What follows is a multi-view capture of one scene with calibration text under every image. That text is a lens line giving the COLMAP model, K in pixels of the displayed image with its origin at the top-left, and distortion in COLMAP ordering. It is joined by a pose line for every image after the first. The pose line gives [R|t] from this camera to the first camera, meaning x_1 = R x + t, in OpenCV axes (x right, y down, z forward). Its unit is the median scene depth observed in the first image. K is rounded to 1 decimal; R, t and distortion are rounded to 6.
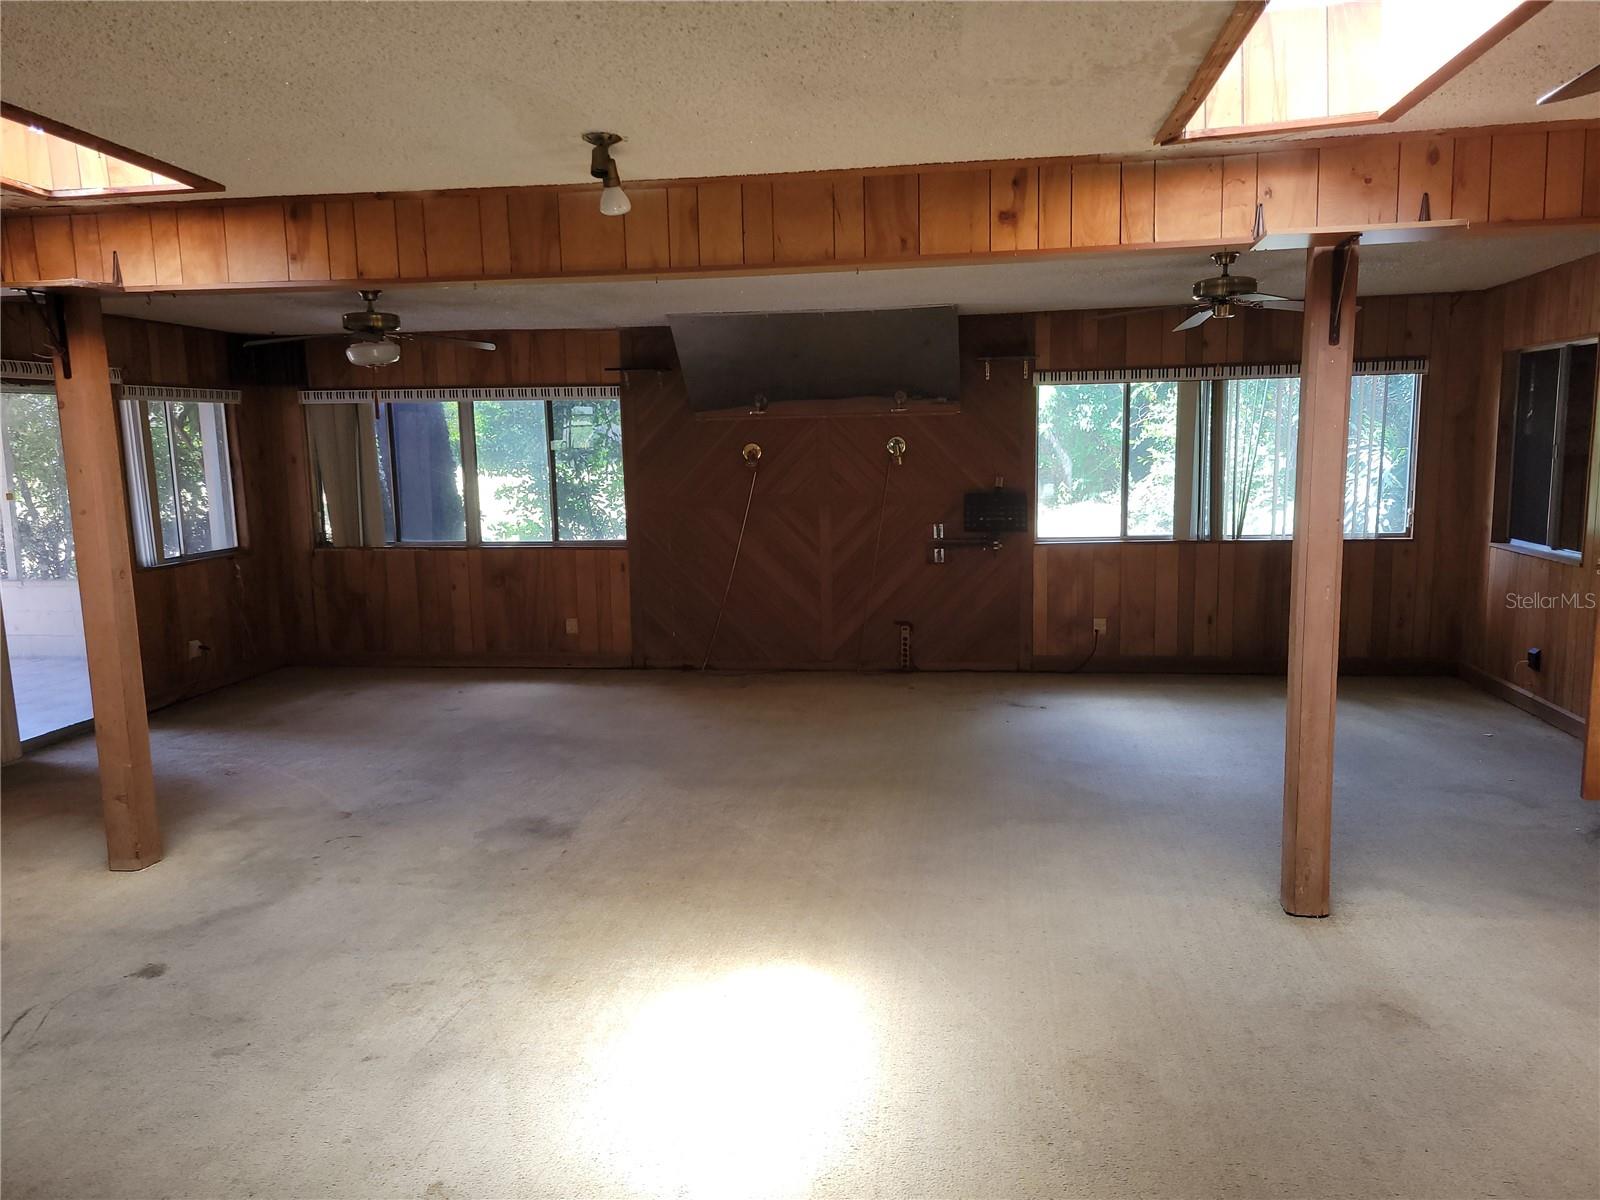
lens RADIAL K [[1191.8, 0, 795.1], [0, 1191.8, 619.8], [0, 0, 1]] dist [0.060738, -0.043760]
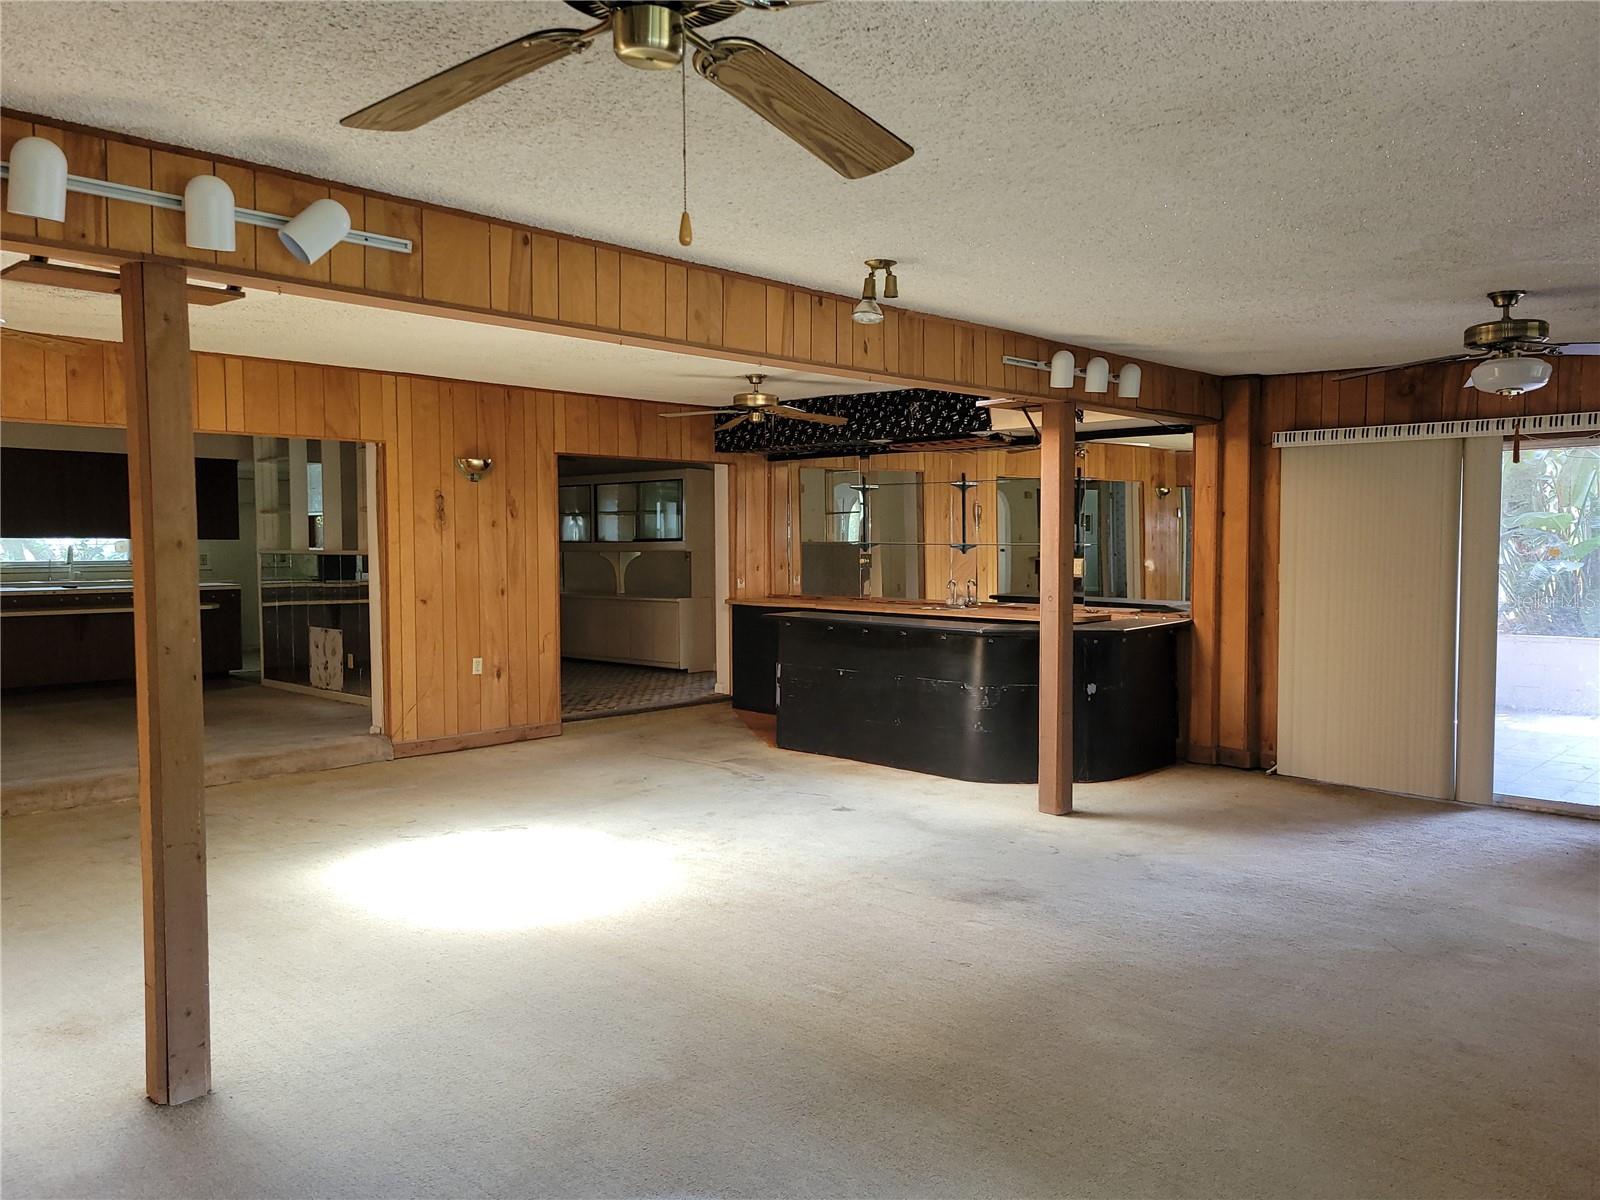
lens RADIAL K [[1219.9, 0, 800.6], [0, 1219.9, 598.3], [0, 0, 1]] dist [0.006131, -0.001420]
pose [[-0.585334, 0.062209, -0.808402, 0.681205], [-0.103862, 0.983085, 0.150854, -0.200977], [0.804112, 0.172262, -0.568972, 1.436240]]
